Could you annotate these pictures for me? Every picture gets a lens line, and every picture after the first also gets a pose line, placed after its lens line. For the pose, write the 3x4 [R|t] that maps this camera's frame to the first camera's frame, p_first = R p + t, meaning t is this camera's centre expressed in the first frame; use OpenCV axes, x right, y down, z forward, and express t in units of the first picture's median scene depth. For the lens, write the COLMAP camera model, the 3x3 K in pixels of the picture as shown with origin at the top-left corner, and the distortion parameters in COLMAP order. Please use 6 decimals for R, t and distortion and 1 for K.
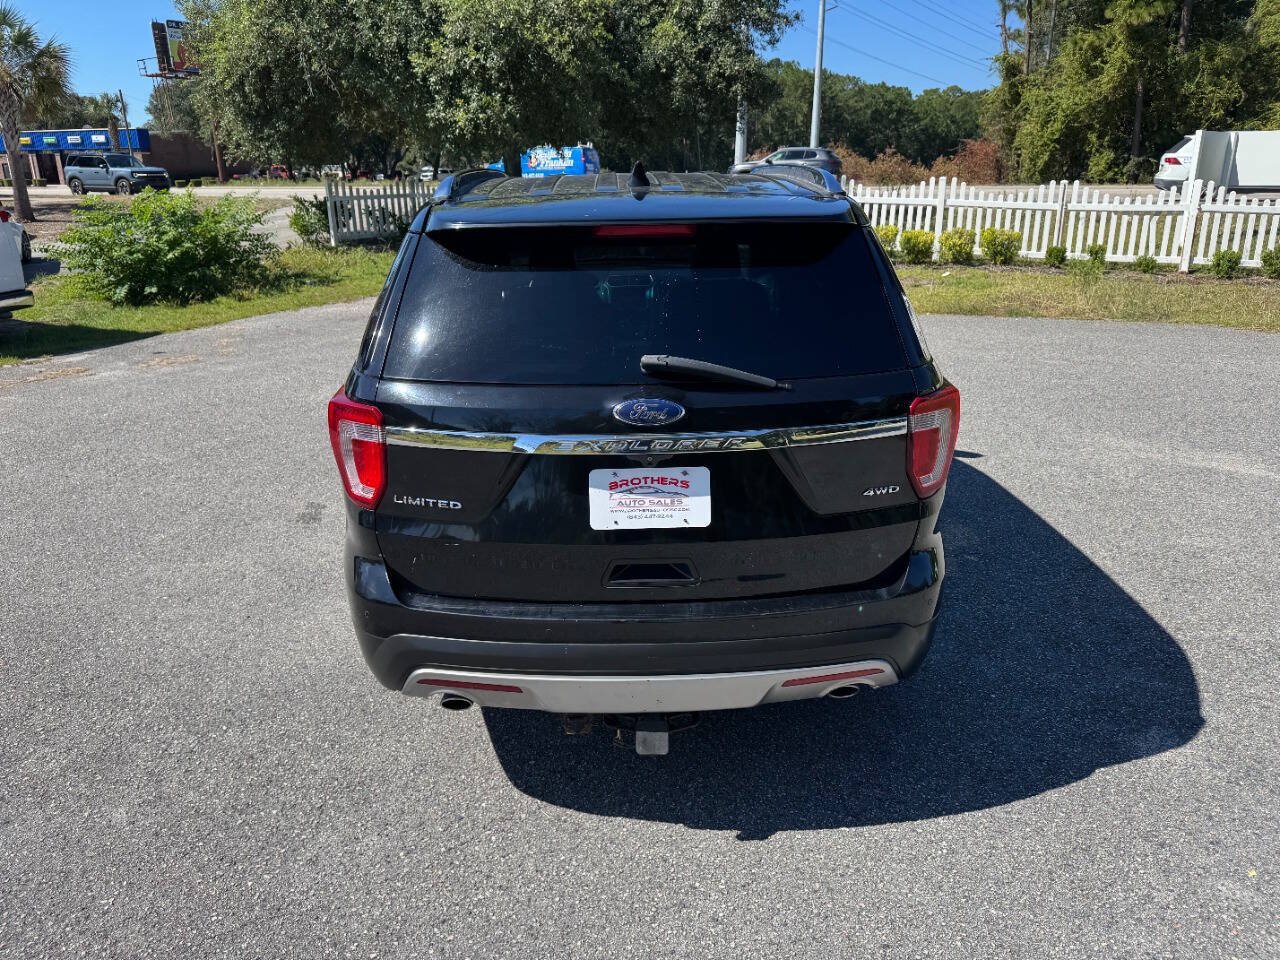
lens RADIAL K [[906.0, 0, 636.7], [0, 906.0, 468.8], [0, 0, 1]] dist [0.027915, -0.030789]
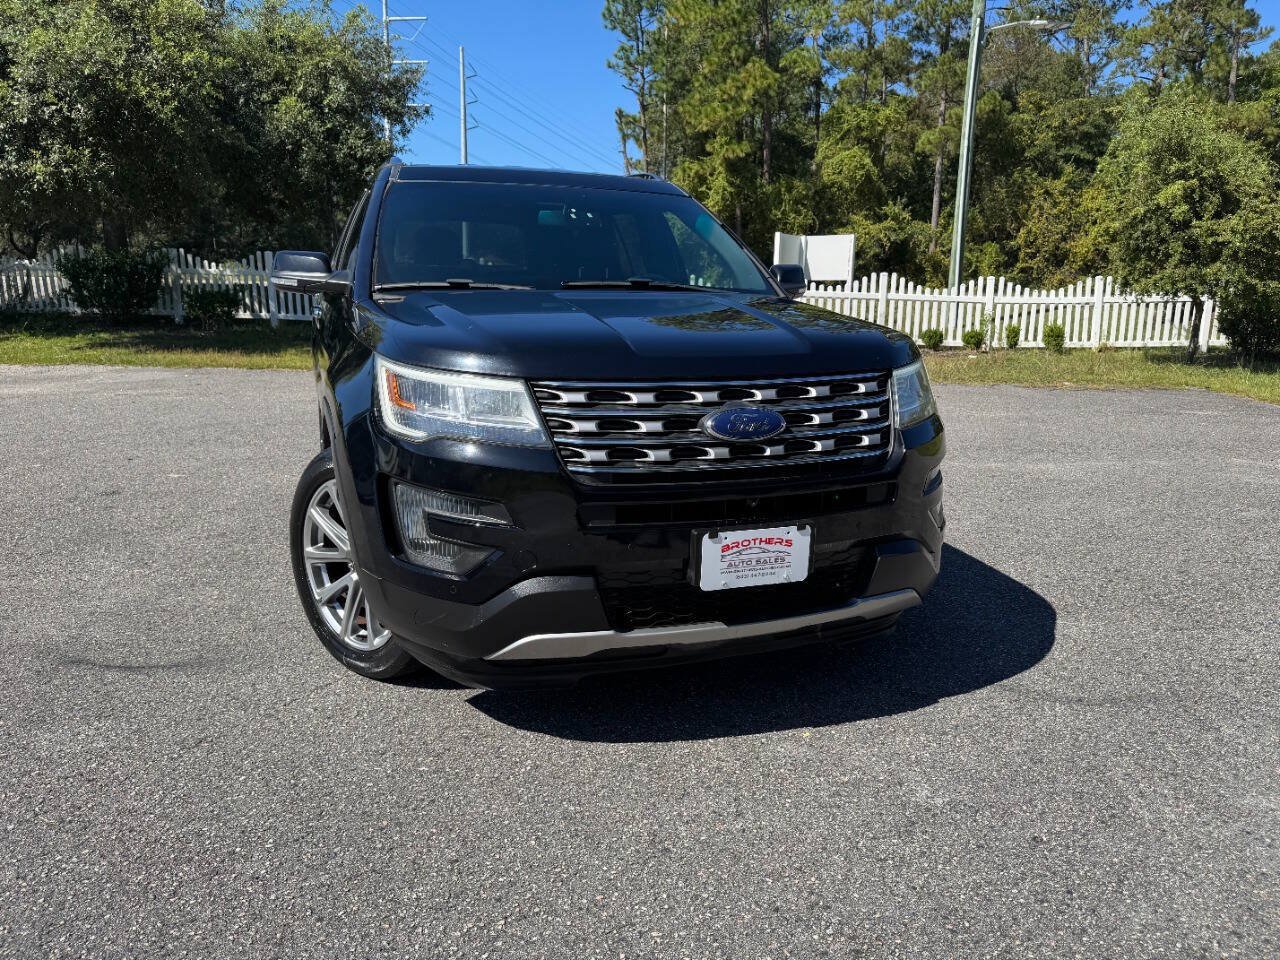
lens RADIAL K [[906.0, 0, 649.8], [0, 906.0, 469.8], [0, 0, 1]] dist [0.027915, -0.030789]
pose [[0.930352, -0.047293, 0.363605, 0.018031], [0.087919, 0.991491, -0.095998, 0.030383], [-0.355971, 0.121280, 0.926594, 0.004861]]
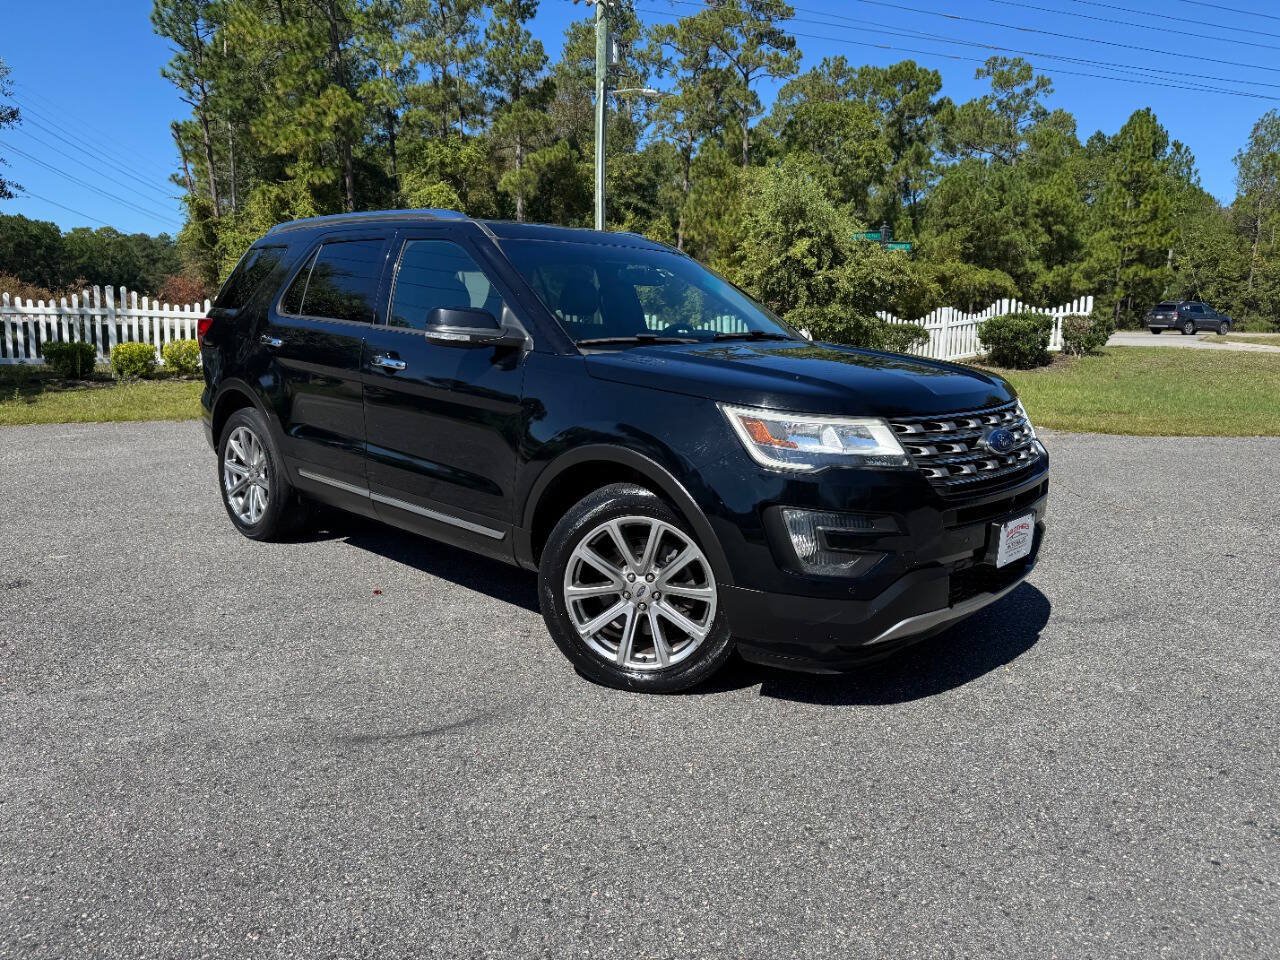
lens RADIAL K [[906.0, 0, 641.1], [0, 906.0, 463.1], [0, 0, 1]] dist [0.027915, -0.030789]
pose [[0.668619, -0.094820, 0.737535, -0.103482], [0.209137, 0.975780, -0.064146, 0.012927], [-0.713590, 0.197135, 0.672256, 0.052066]]
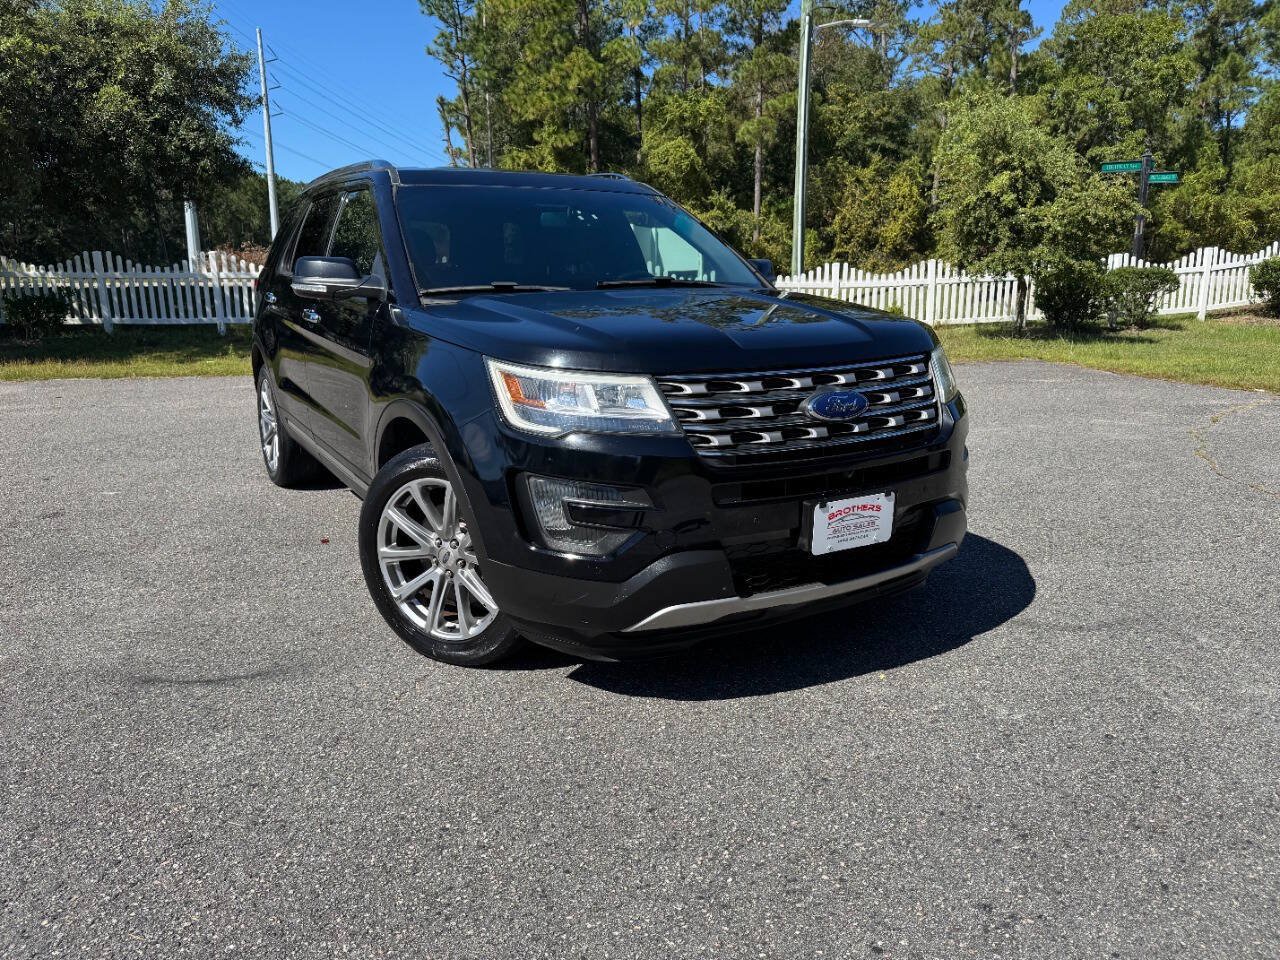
lens RADIAL K [[906.0, 0, 637.1], [0, 906.0, 471.8], [0, 0, 1]] dist [0.027915, -0.030789]
pose [[0.851068, -0.106745, 0.514090, -0.027532], [0.160749, 0.985073, -0.061577, 0.026908], [-0.499843, 0.135046, 0.855523, 0.011665]]
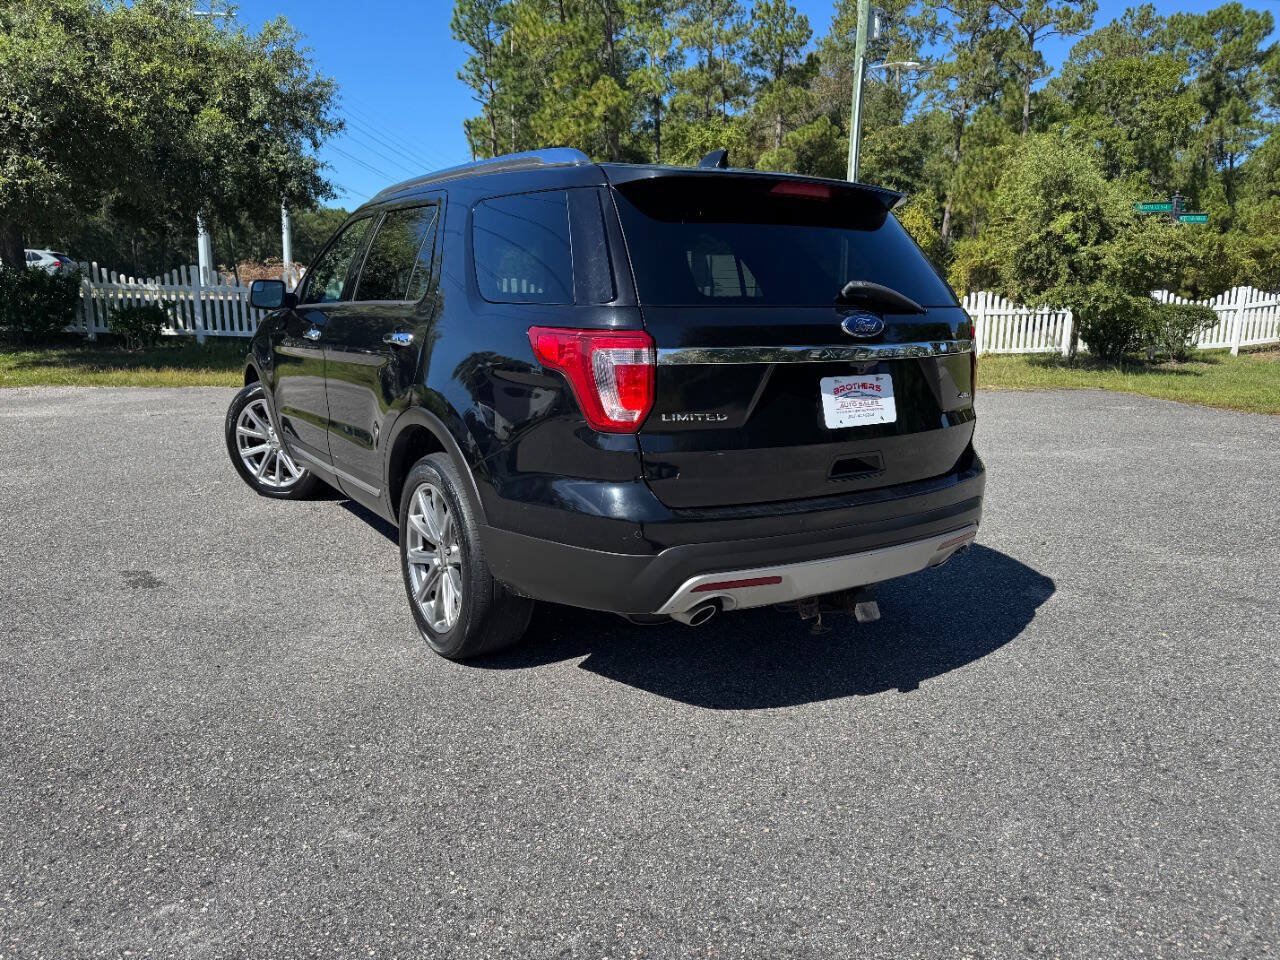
lens RADIAL K [[906.0, 0, 637.5], [0, 906.0, 476.5], [0, 0, 1]] dist [0.027915, -0.030789]
pose [[0.847439, -0.078784, 0.525015, -0.116930], [0.140510, 0.986947, -0.078699, 0.024745], [-0.511962, 0.140462, 0.847447, 0.016935]]
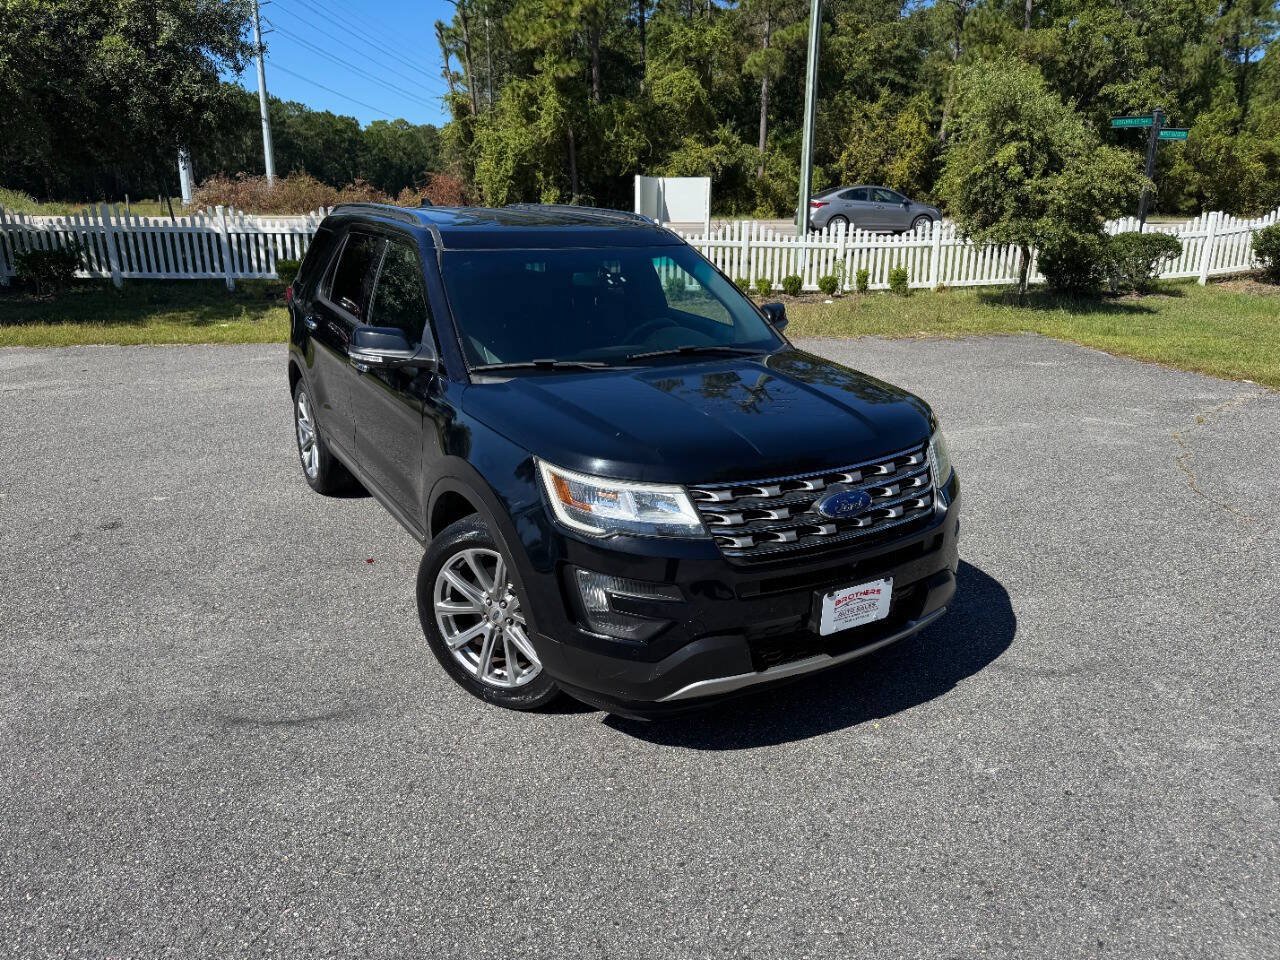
lens RADIAL K [[906.0, 0, 636.7], [0, 906.0, 474.0], [0, 0, 1]] dist [0.027915, -0.030789]
pose [[0.850973, -0.135974, 0.507302, -0.040770], [0.147857, 0.988862, 0.017026, -0.002552], [-0.503967, 0.060519, 0.861600, -0.006134]]
